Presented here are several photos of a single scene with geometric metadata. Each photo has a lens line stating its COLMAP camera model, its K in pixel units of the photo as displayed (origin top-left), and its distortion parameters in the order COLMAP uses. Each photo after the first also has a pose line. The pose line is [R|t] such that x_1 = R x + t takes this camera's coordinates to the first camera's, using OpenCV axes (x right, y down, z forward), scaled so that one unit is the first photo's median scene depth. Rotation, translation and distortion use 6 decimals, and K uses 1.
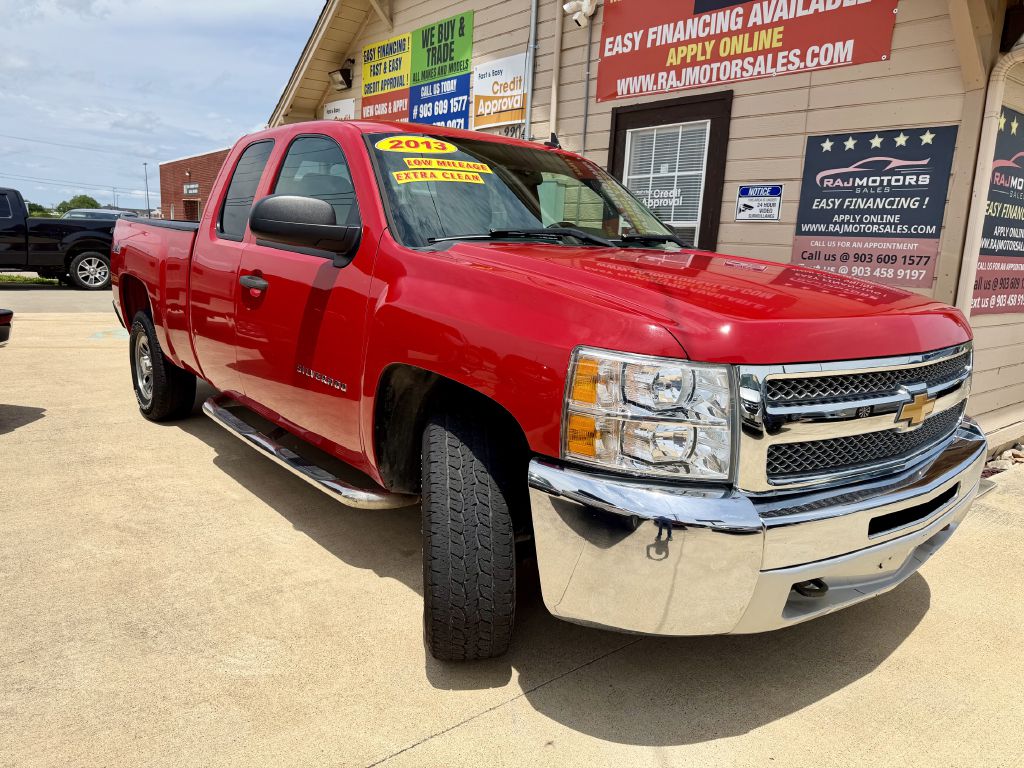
lens RADIAL K [[730.1, 0, 514.9], [0, 730.1, 386.7], [0, 0, 1]] dist [0.009027, -0.008807]
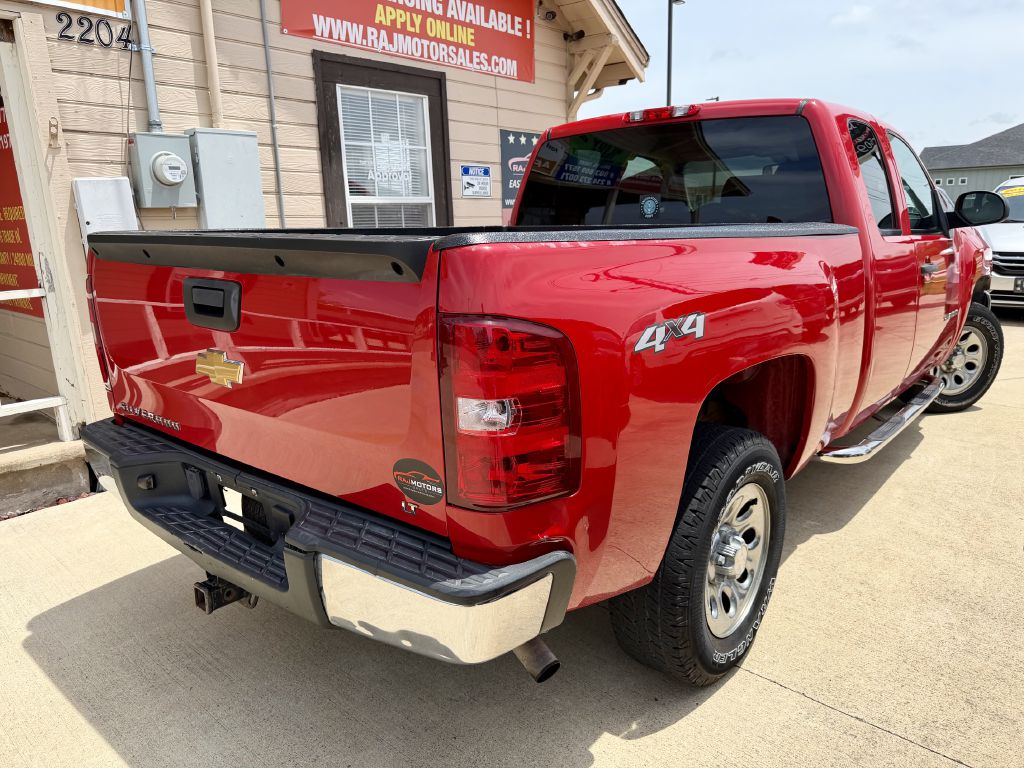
lens RADIAL K [[725.9, 0, 509.1], [0, 725.9, 387.0], [0, 0, 1]] dist [0.037786, -0.047445]
pose [[-0.152987, -0.257219, 0.954166, -0.857276], [0.212092, 0.934488, 0.285920, -0.262226], [-0.965201, 0.246113, -0.088410, 1.119689]]
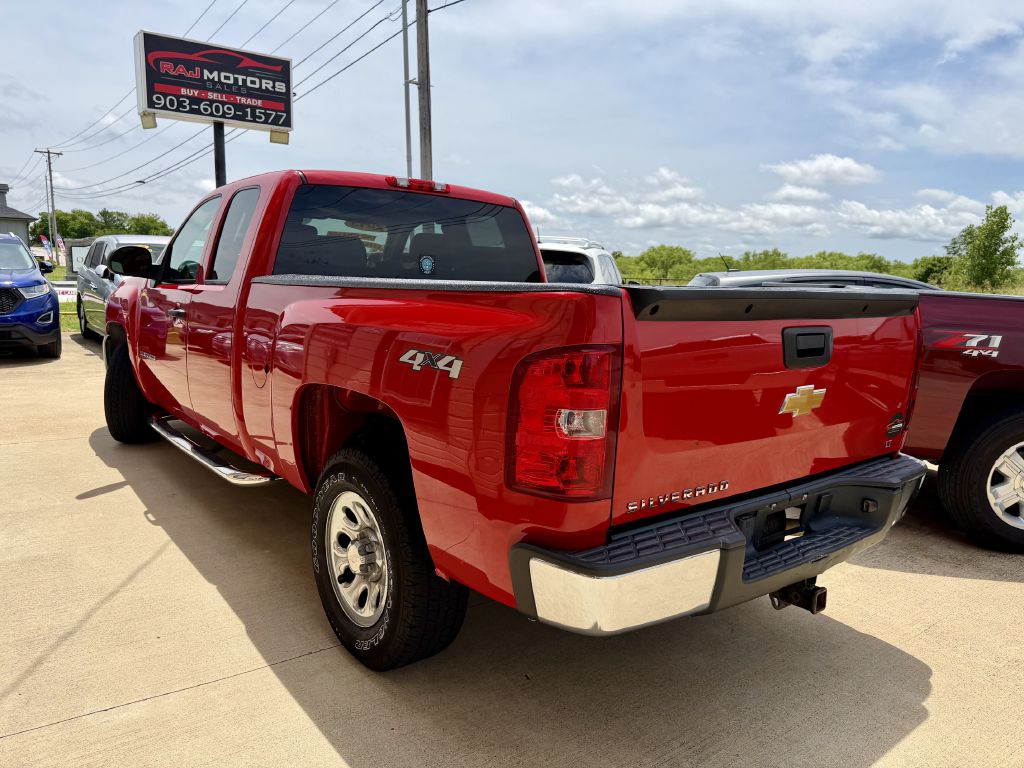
lens RADIAL K [[725.0, 0, 506.5], [0, 725.0, 393.5], [0, 0, 1]] dist [0.040850, -0.052618]
pose [[-0.996913, -0.071495, 0.032435, -0.320715], [-0.055193, 0.932054, 0.358090, -0.347188], [-0.055833, 0.355195, -0.933123, 1.638647]]
